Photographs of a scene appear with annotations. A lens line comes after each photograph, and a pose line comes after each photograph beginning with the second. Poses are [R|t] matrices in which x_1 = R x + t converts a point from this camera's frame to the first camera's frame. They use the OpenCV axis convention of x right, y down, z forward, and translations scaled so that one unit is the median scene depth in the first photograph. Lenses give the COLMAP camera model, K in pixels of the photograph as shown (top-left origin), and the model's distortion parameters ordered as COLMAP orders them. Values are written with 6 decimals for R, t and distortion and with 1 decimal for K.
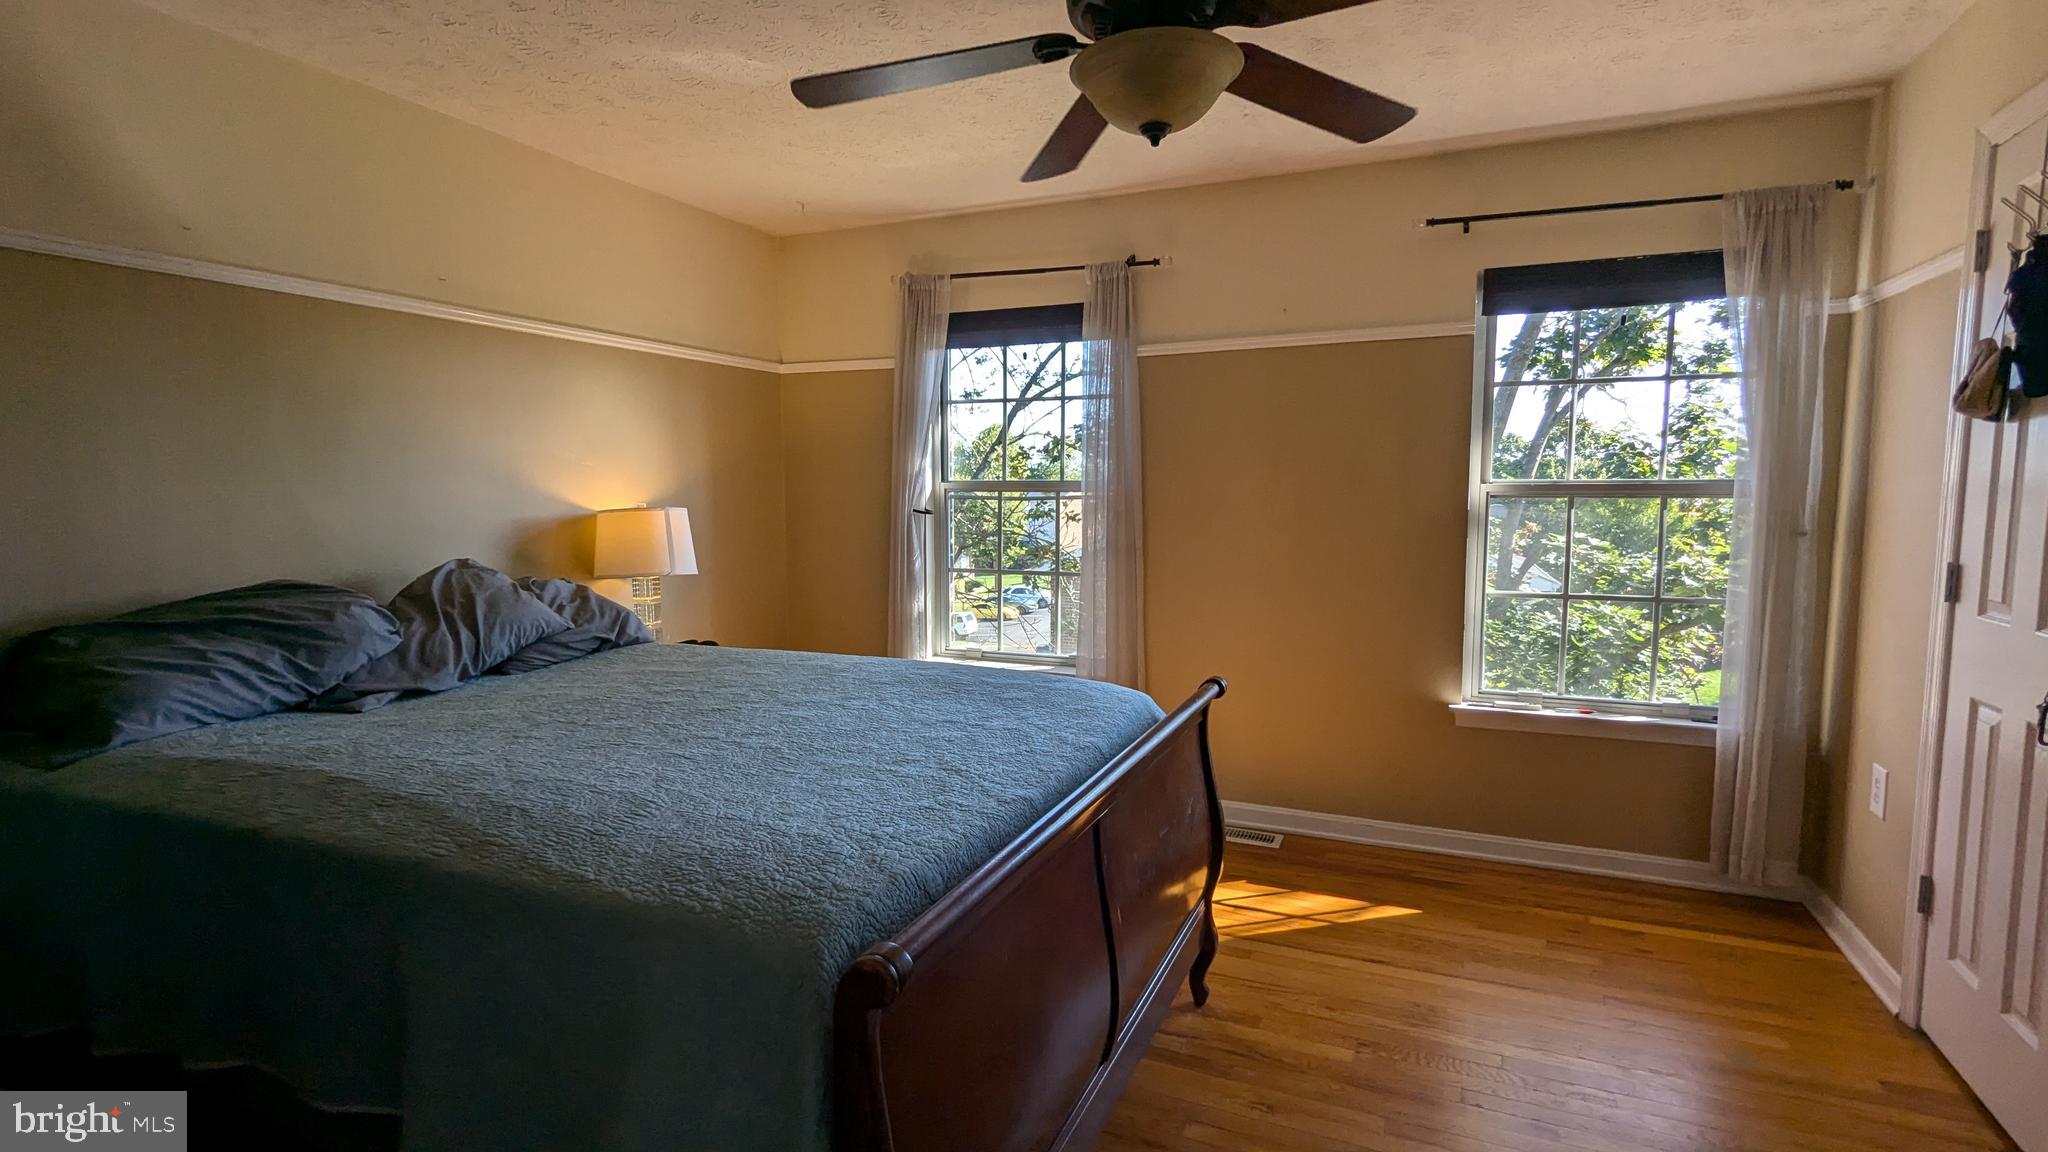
lens RADIAL K [[970.9, 0, 1024.0], [0, 970.9, 576.0], [0, 0, 1]] dist [-0.002065, -0.000459]
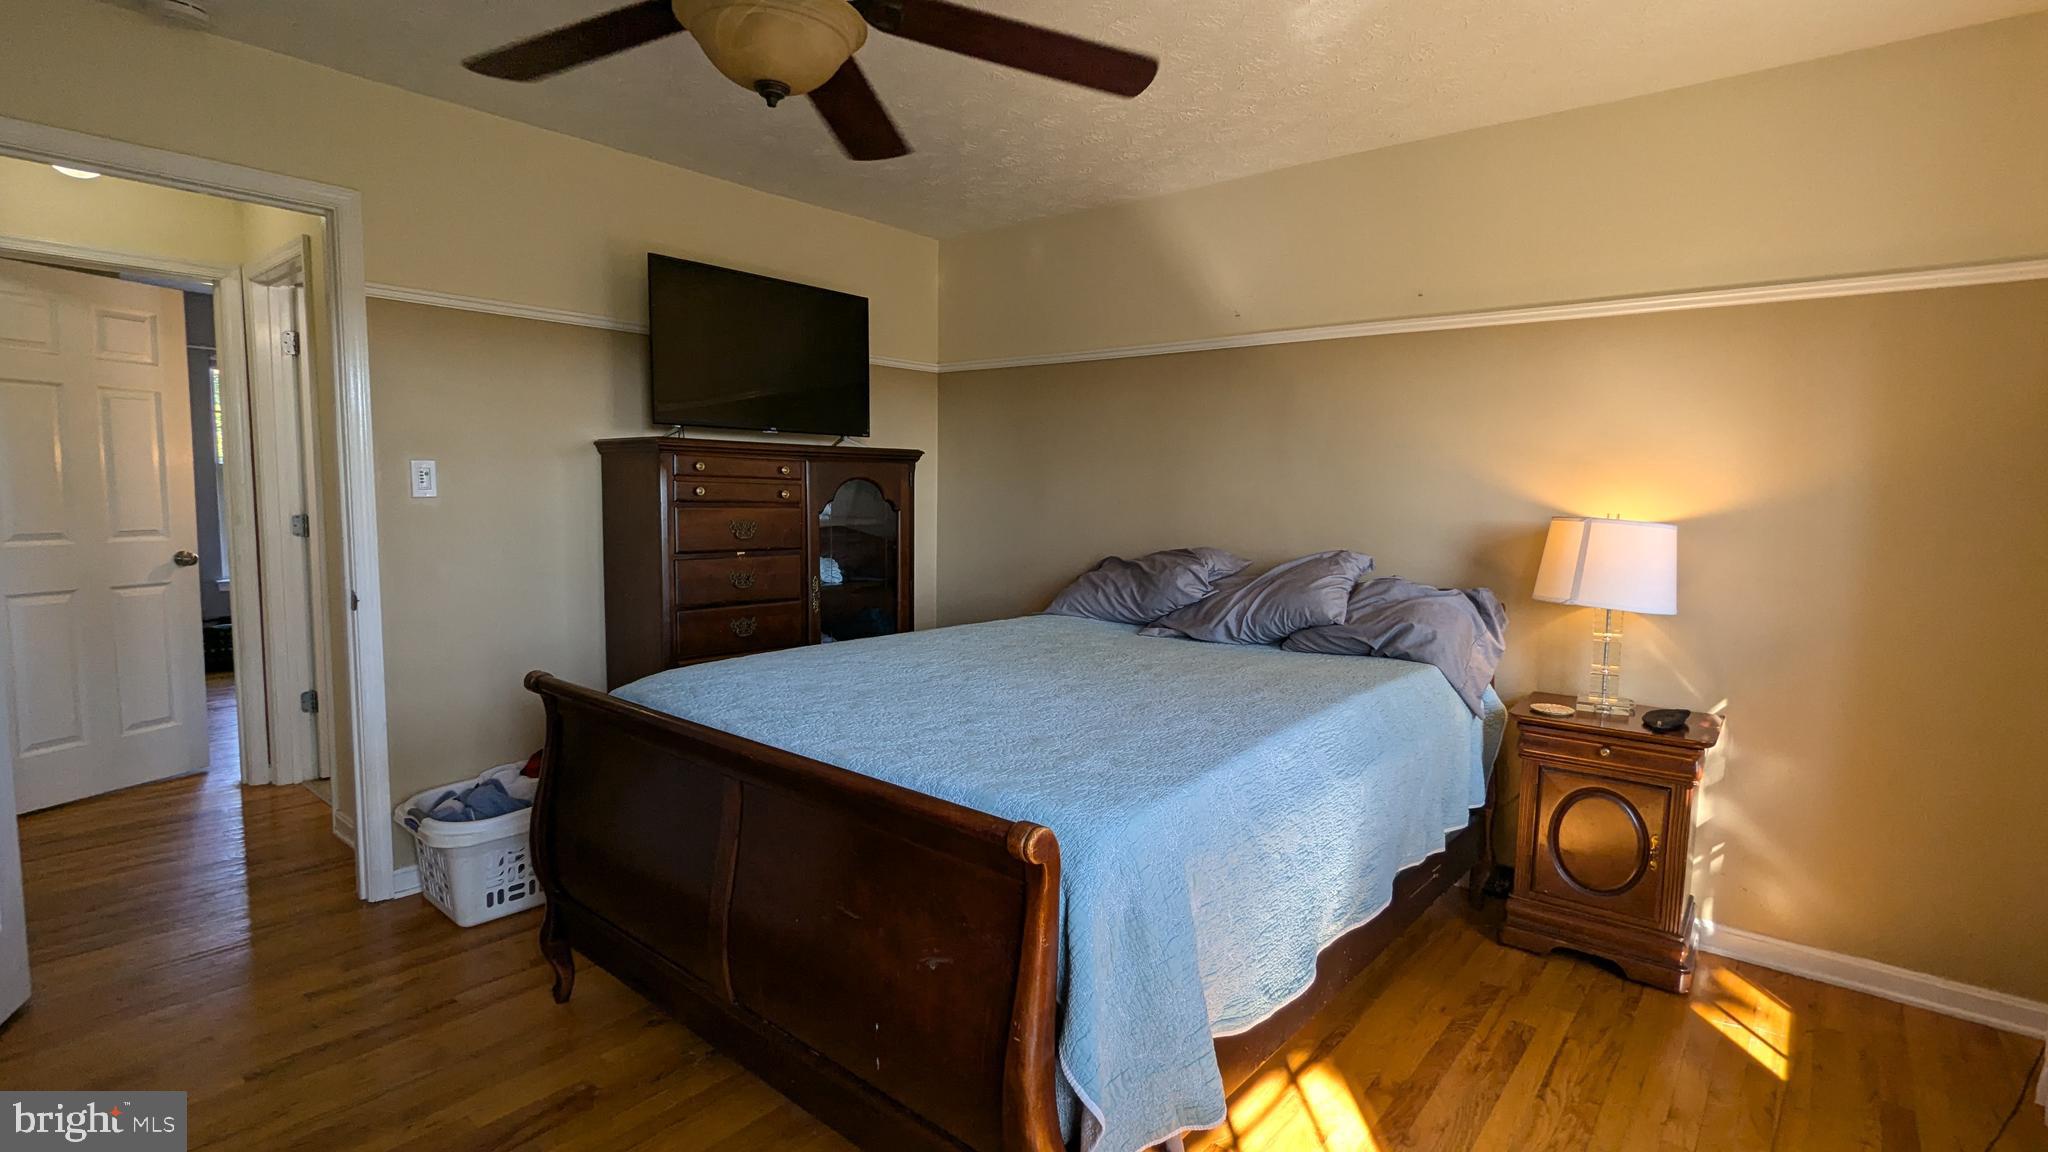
lens RADIAL K [[962.0, 0, 1027.2], [0, 962.0, 574.9], [0, 0, 1]] dist [-0.003337, -0.000058]
pose [[-0.269789, 0.082179, -0.959406, 0.620679], [-0.113240, 0.986730, 0.116363, -0.082651], [0.956238, 0.140036, -0.256903, 1.007035]]
